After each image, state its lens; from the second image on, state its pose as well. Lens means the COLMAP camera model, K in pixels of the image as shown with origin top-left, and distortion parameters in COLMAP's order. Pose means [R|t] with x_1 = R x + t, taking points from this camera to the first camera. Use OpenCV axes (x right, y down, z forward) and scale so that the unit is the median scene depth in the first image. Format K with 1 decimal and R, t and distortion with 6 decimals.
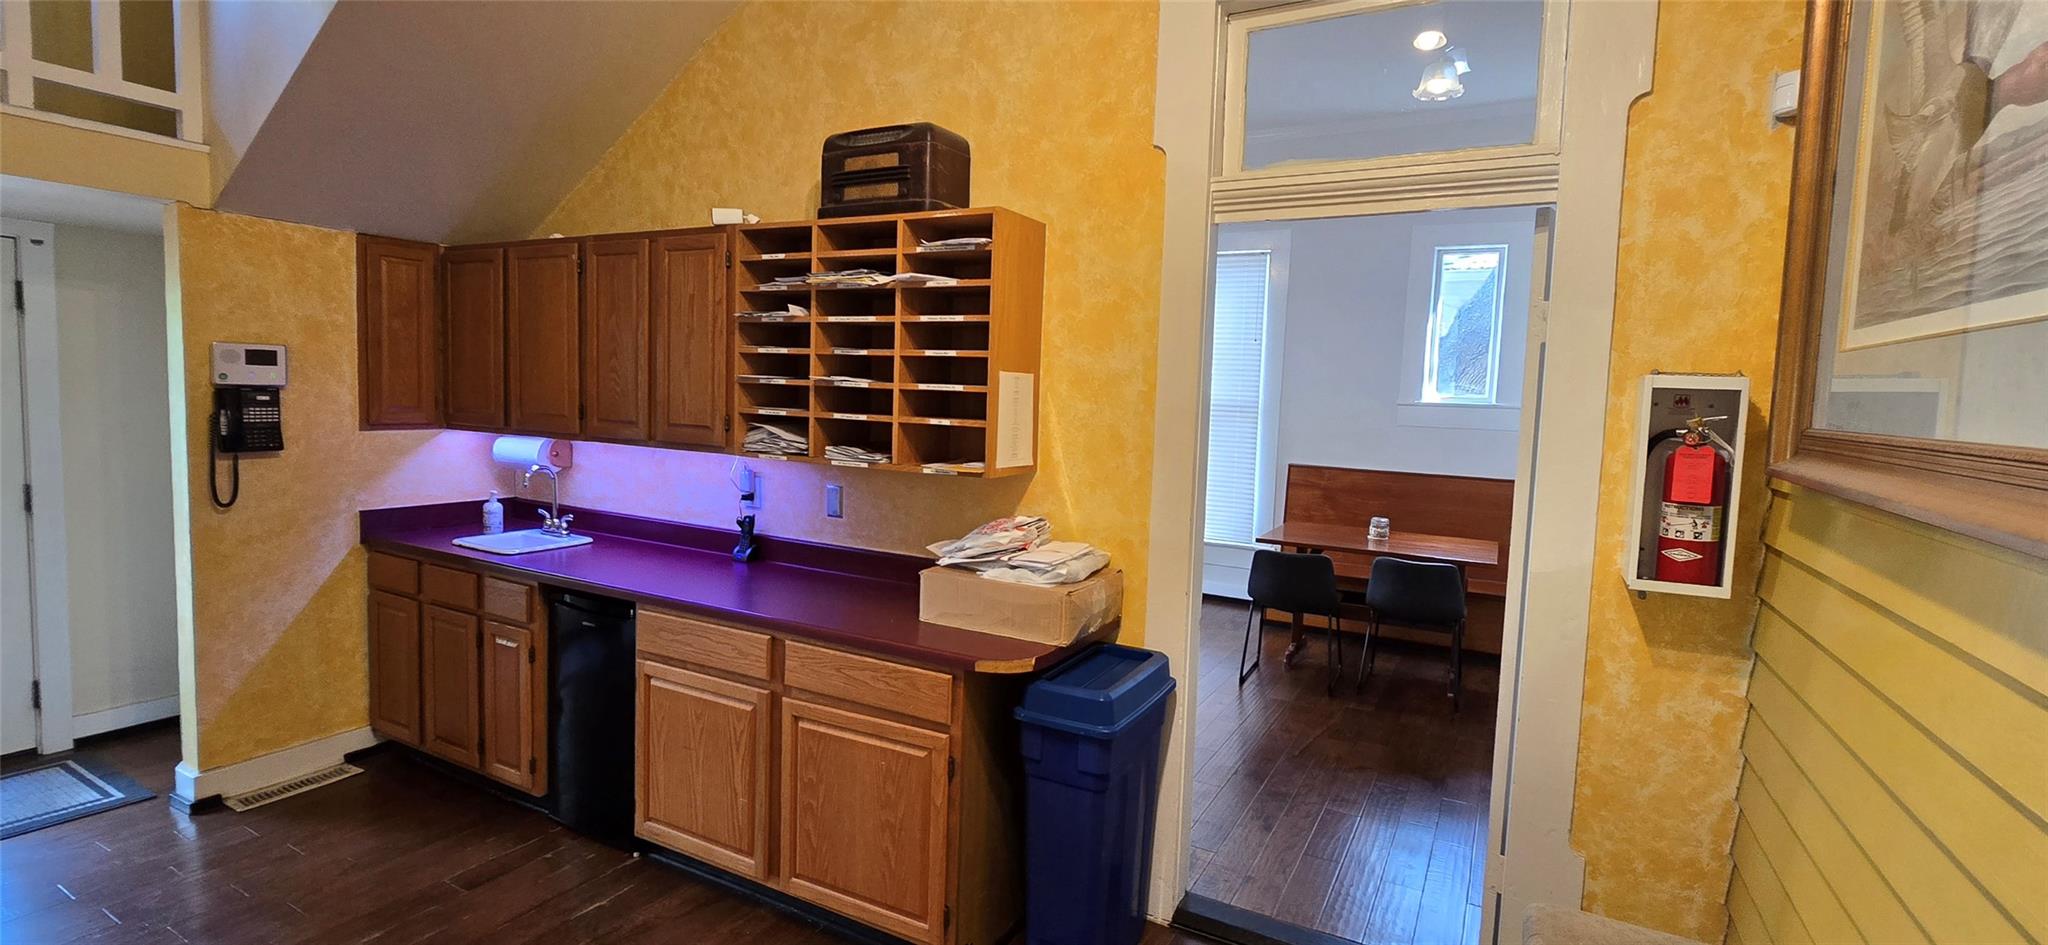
lens RADIAL K [[895.9, 0, 1024.0], [0, 895.9, 472.5], [0, 0, 1]] dist [-0.000492, -0.000035]
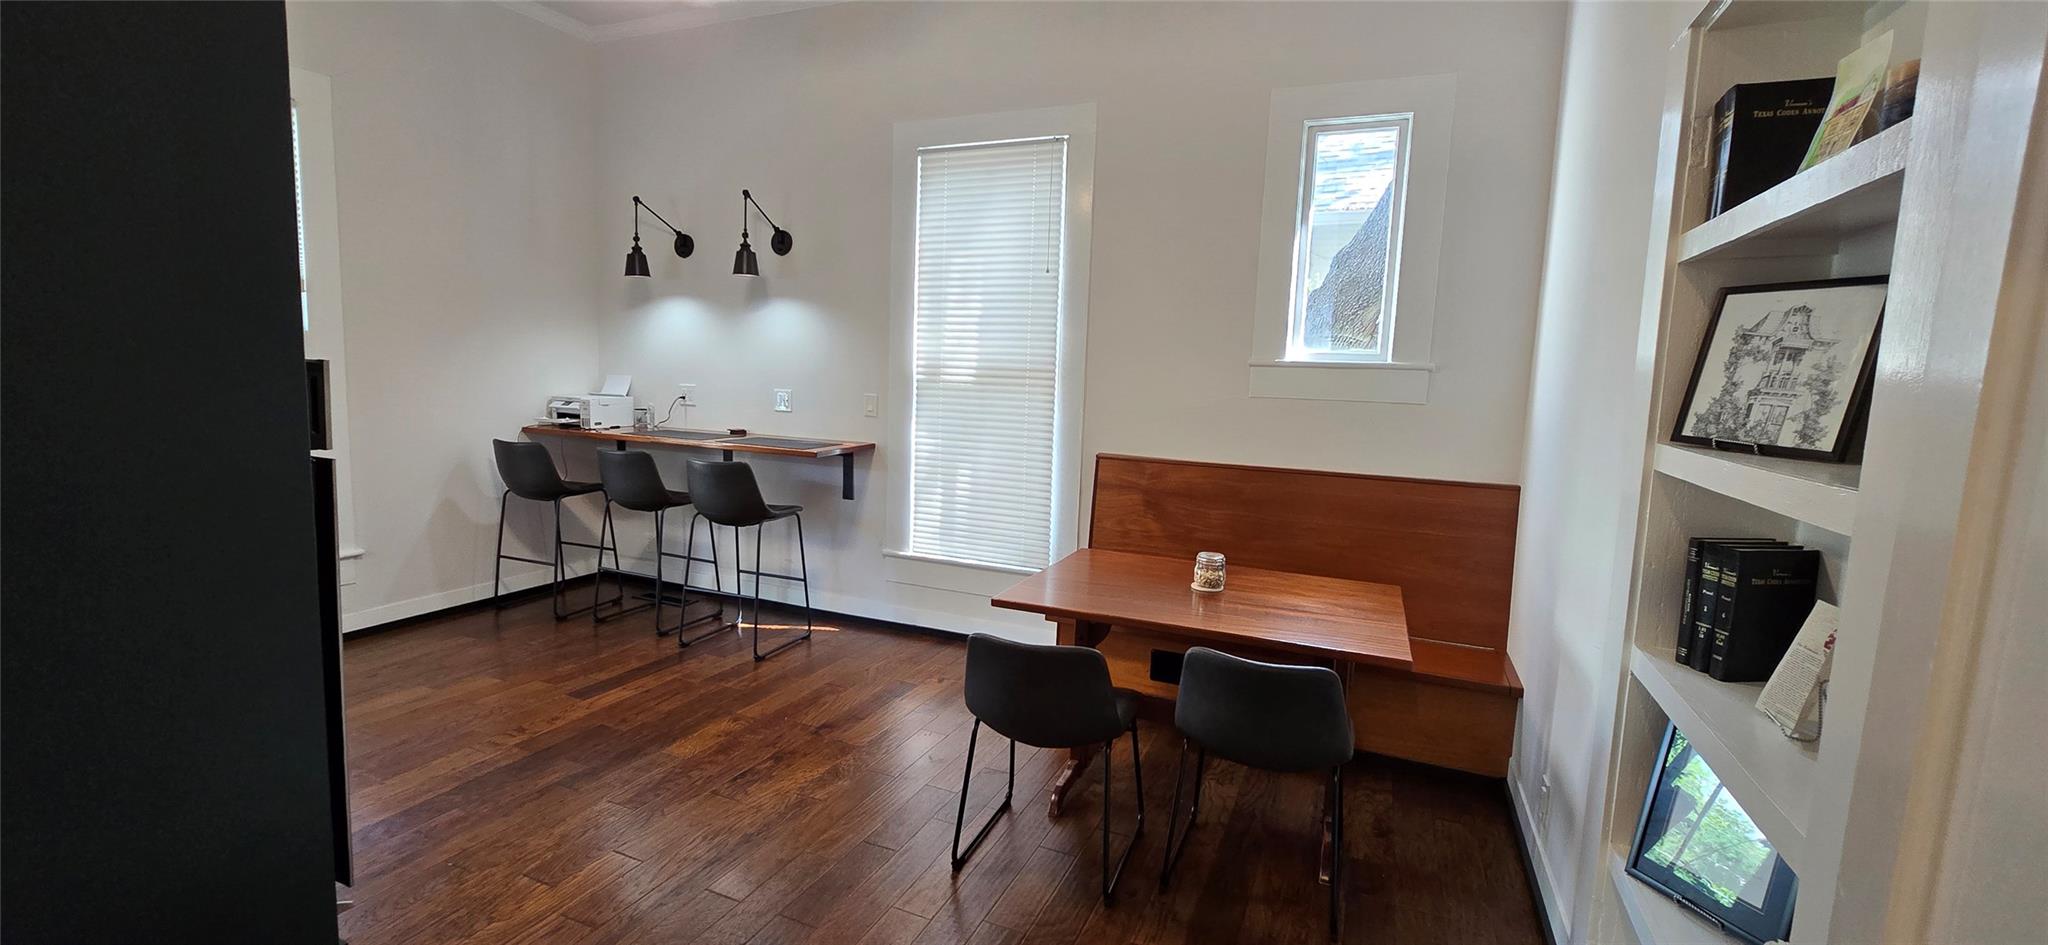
lens RADIAL K [[837.0, 0, 1024.0], [0, 837.0, 472.5], [0, 0, 1]] dist [0.001014, 0.000025]
pose [[0.994732, -0.009627, 0.102059, 0.191119], [0.006466, 0.999490, 0.031257, -0.017629], [-0.102307, -0.030432, 0.994287, 0.406975]]
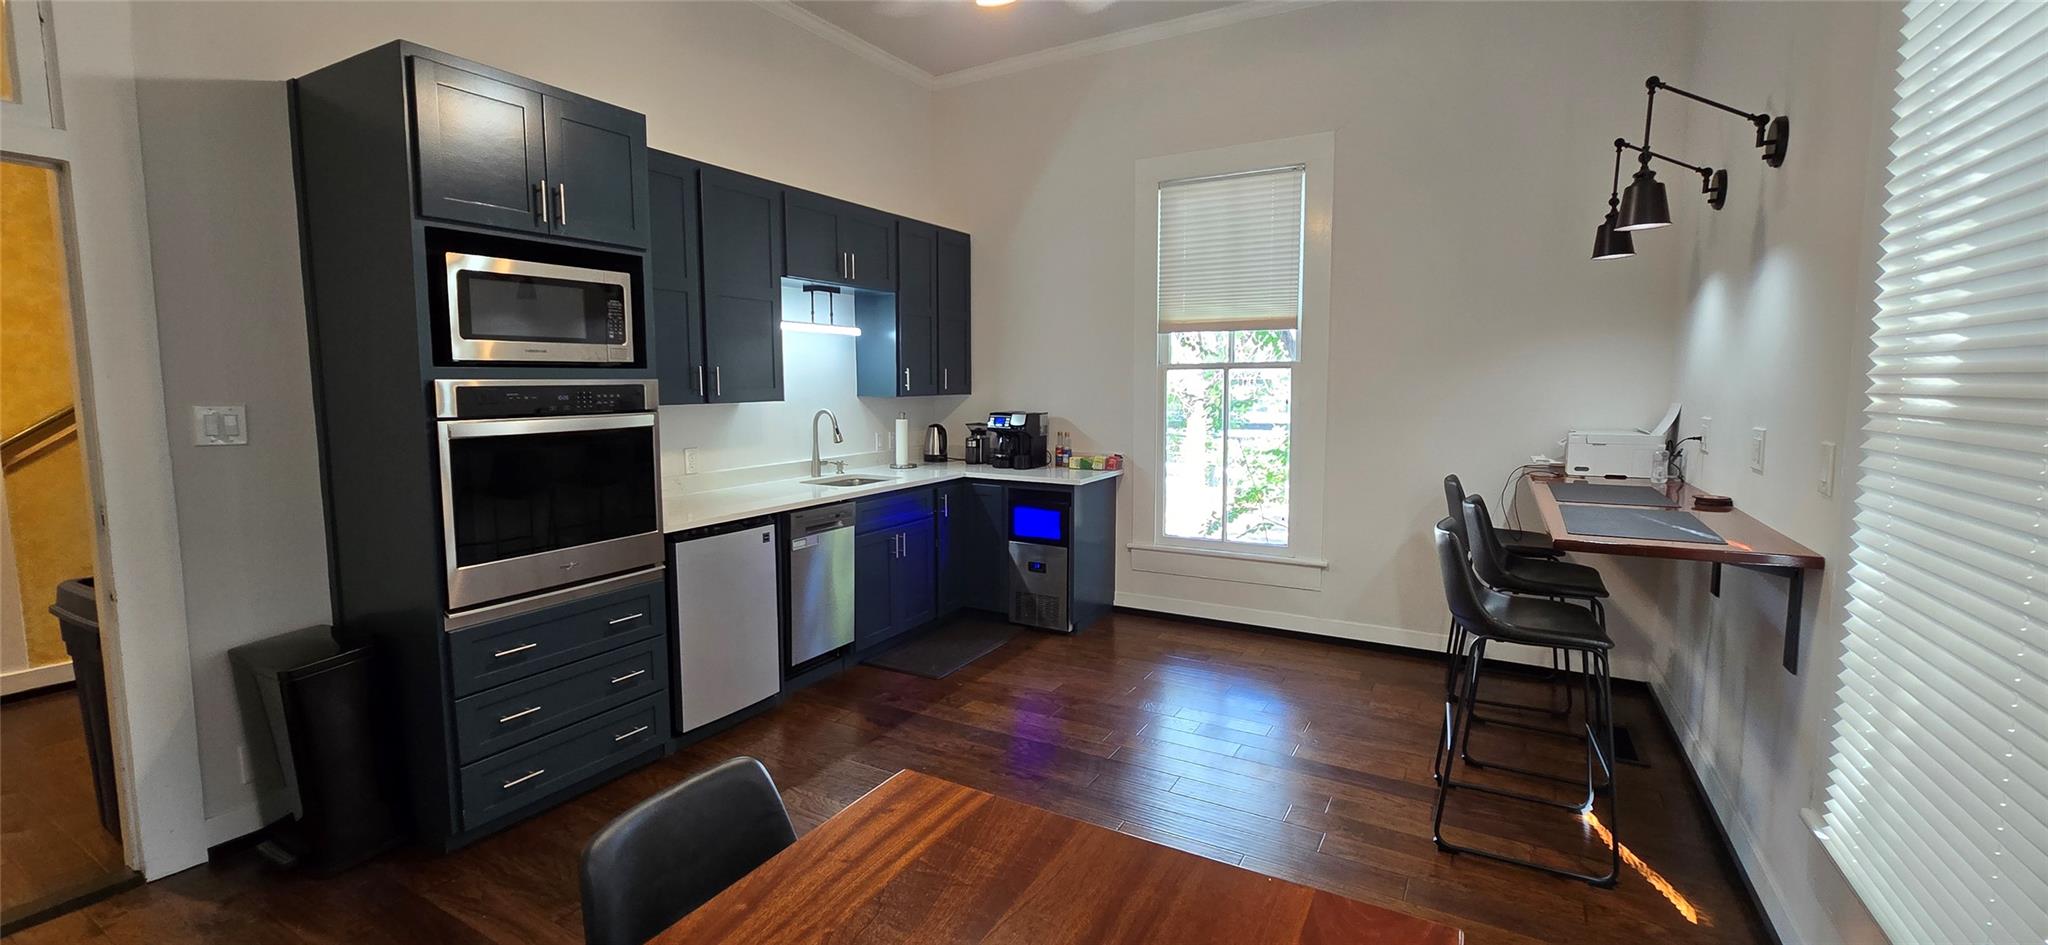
lens RADIAL K [[837.0, 0, 1024.0], [0, 837.0, 472.5], [0, 0, 1]] dist [0.001014, 0.000025]
pose [[-0.017135, 0.077211, -0.996868, 0.472120], [-0.091578, 0.992702, 0.078462, -0.051318], [0.995650, 0.092636, -0.009939, 0.891481]]
